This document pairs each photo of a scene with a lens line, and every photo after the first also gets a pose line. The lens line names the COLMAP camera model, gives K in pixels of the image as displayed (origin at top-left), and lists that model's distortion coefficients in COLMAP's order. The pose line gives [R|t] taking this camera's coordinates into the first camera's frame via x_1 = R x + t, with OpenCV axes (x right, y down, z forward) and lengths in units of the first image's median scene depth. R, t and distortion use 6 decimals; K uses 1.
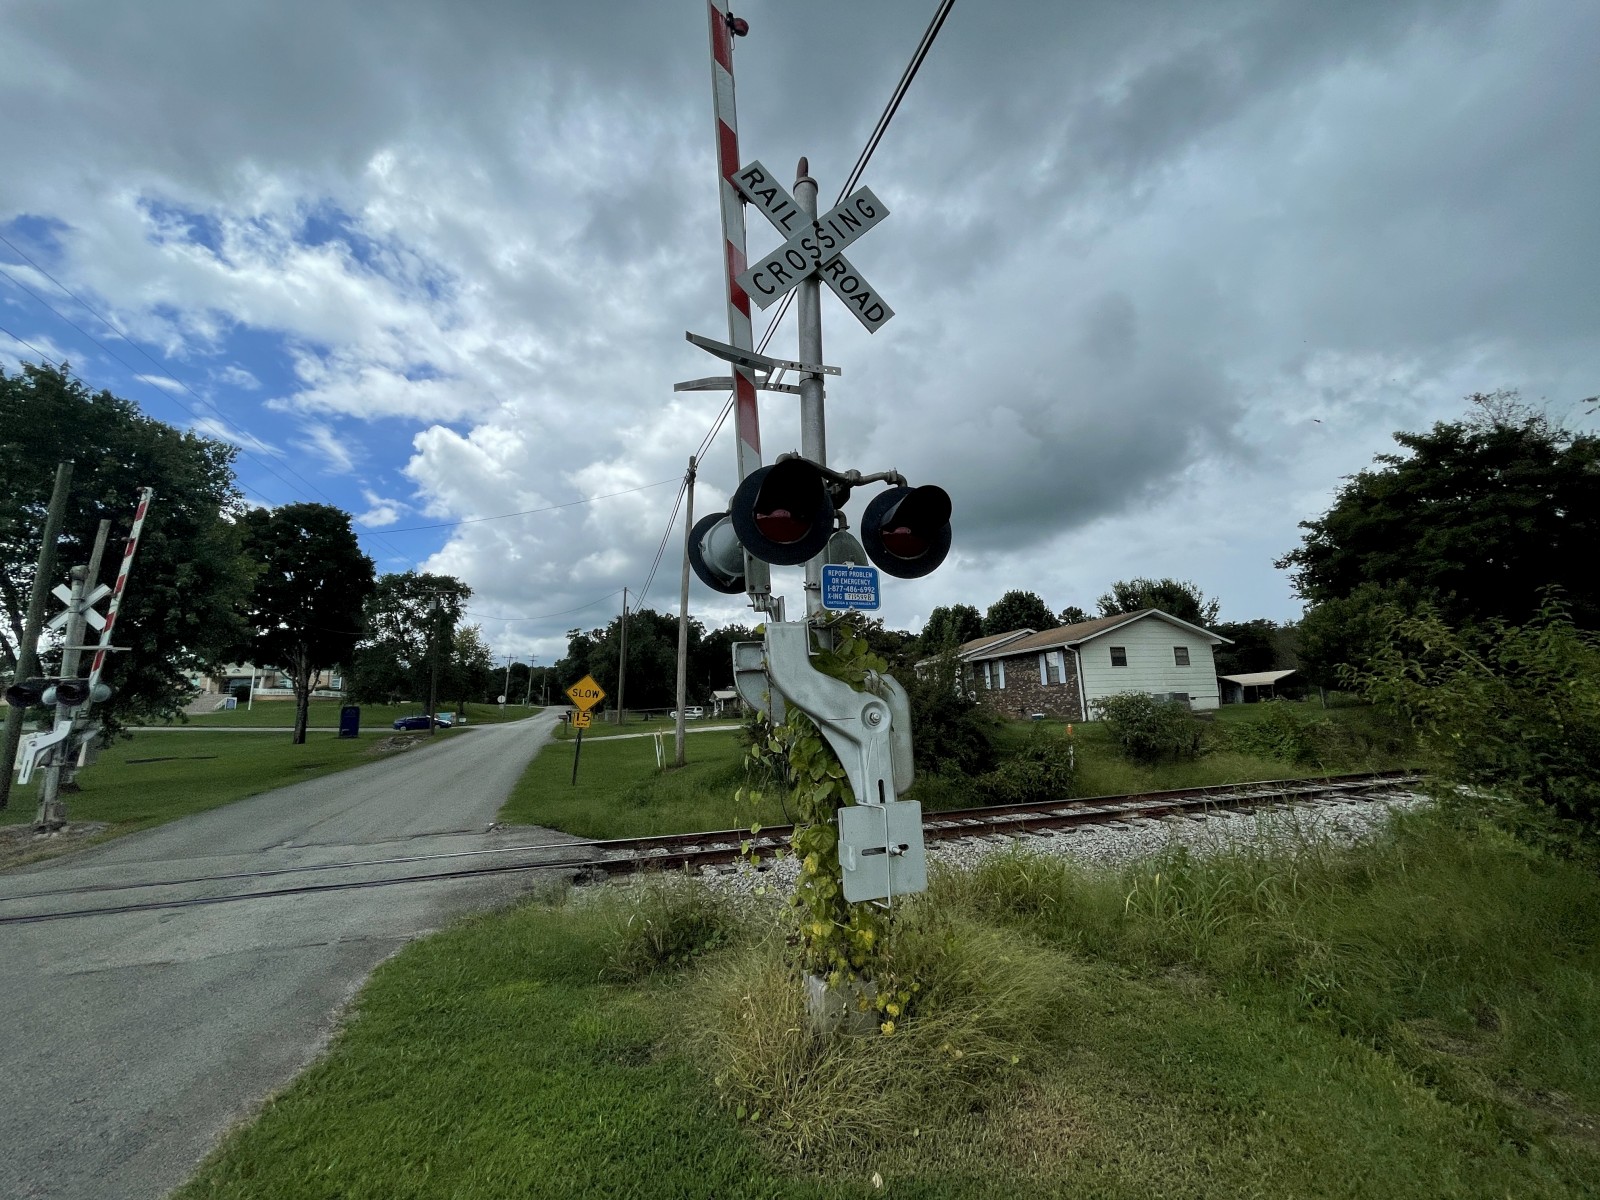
lens RADIAL K [[643.9, 0, 806.4], [0, 643.9, 601.8], [0, 0, 1]] dist [-0.001645, -0.000241]
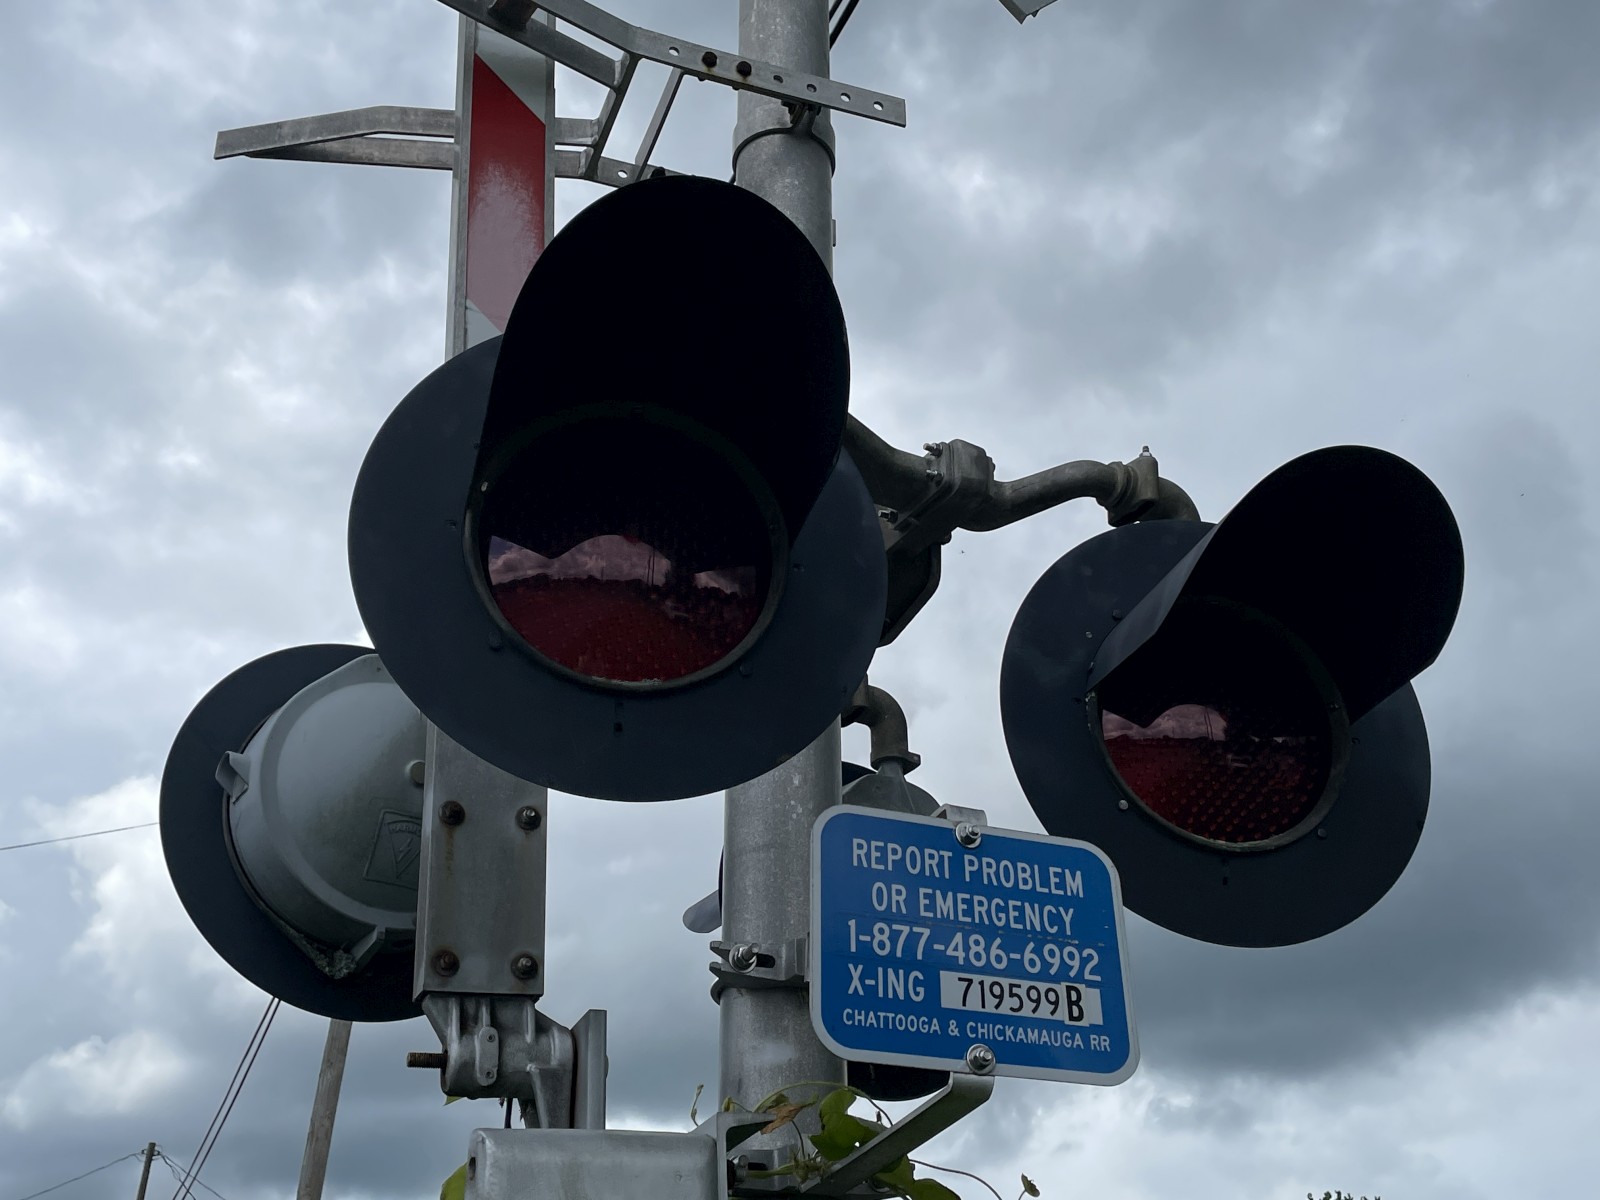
lens RADIAL K [[1761.4, 0, 804.0], [0, 1761.4, 594.5], [0, 0, 1]] dist [0.000719, 0.038199]
pose [[0.998156, 0.045438, 0.040259, -0.000812], [-0.029380, 0.941892, -0.334628, 0.015313], [-0.053124, 0.332828, 0.941490, 0.144490]]
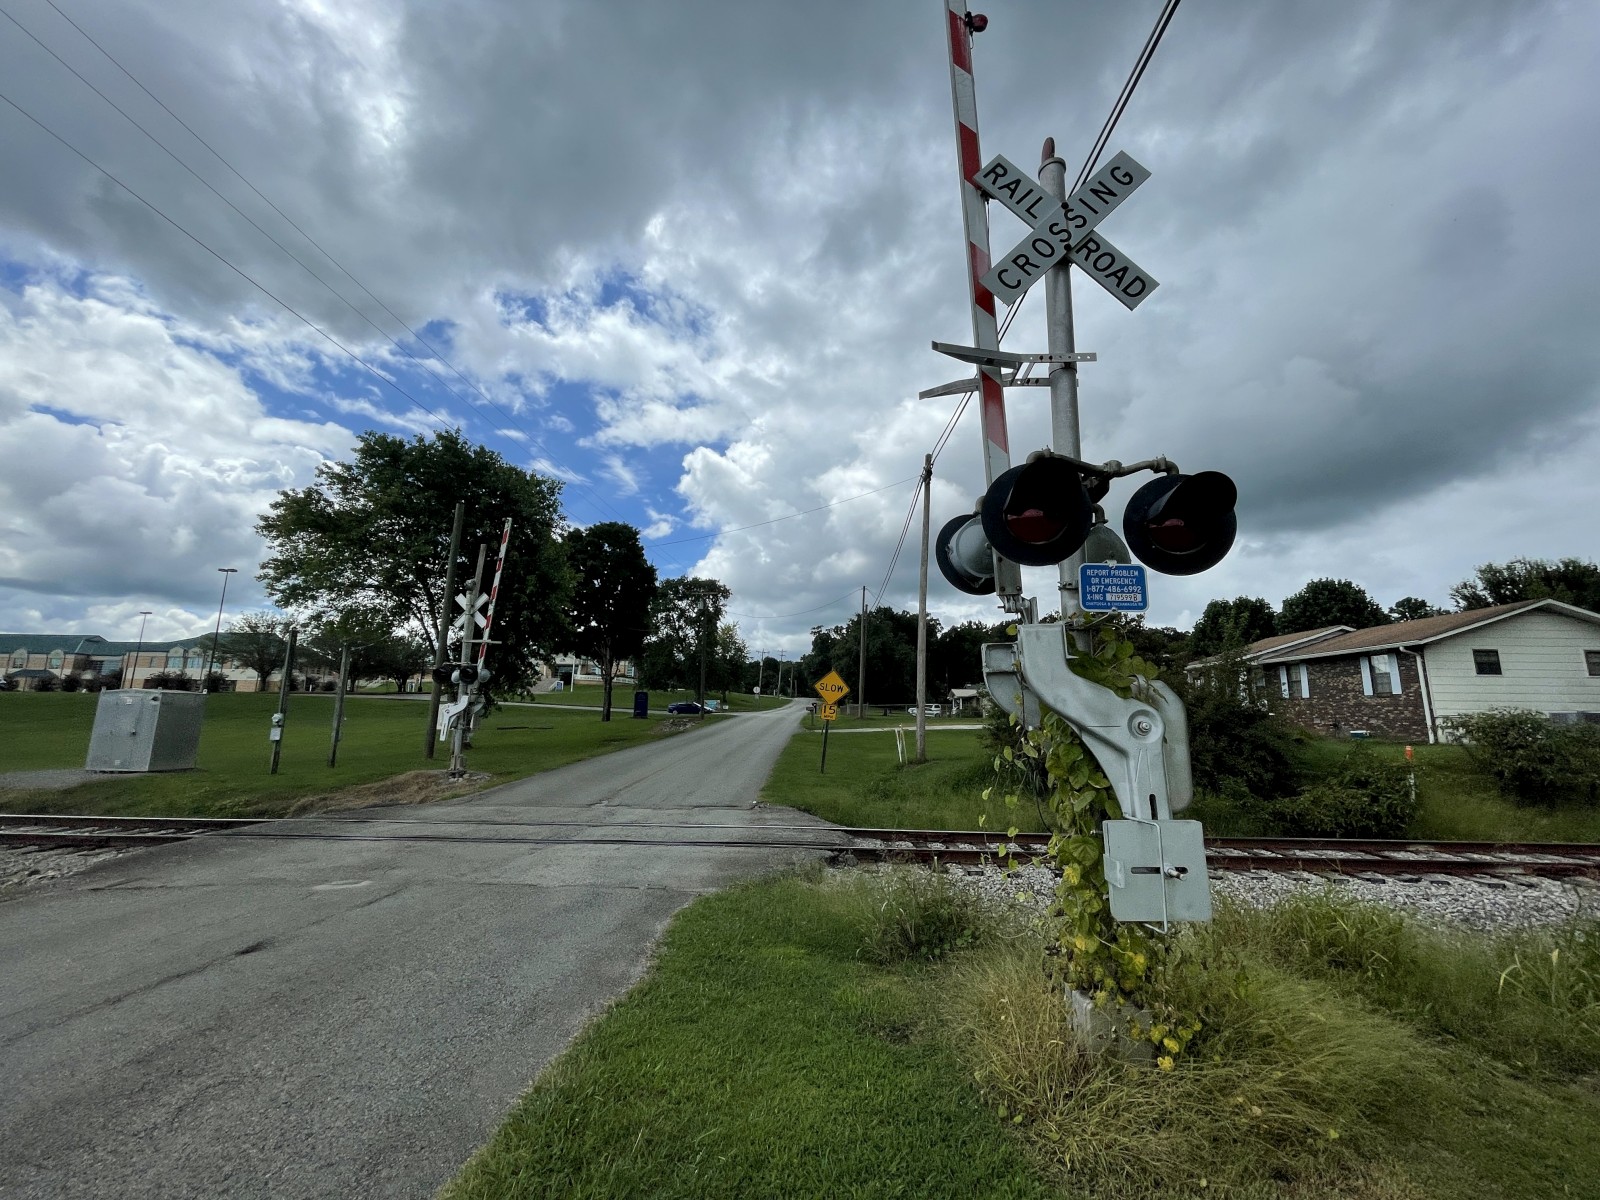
lens RADIAL K [[646.5, 0, 807.6], [0, 646.5, 600.3], [0, 0, 1]] dist [-0.000359, -0.000446]
pose [[0.936088, -0.014297, -0.351475, -0.004948], [0.015383, 0.999882, 0.000297, -0.002942], [0.351429, -0.005684, 0.936197, -0.012315]]
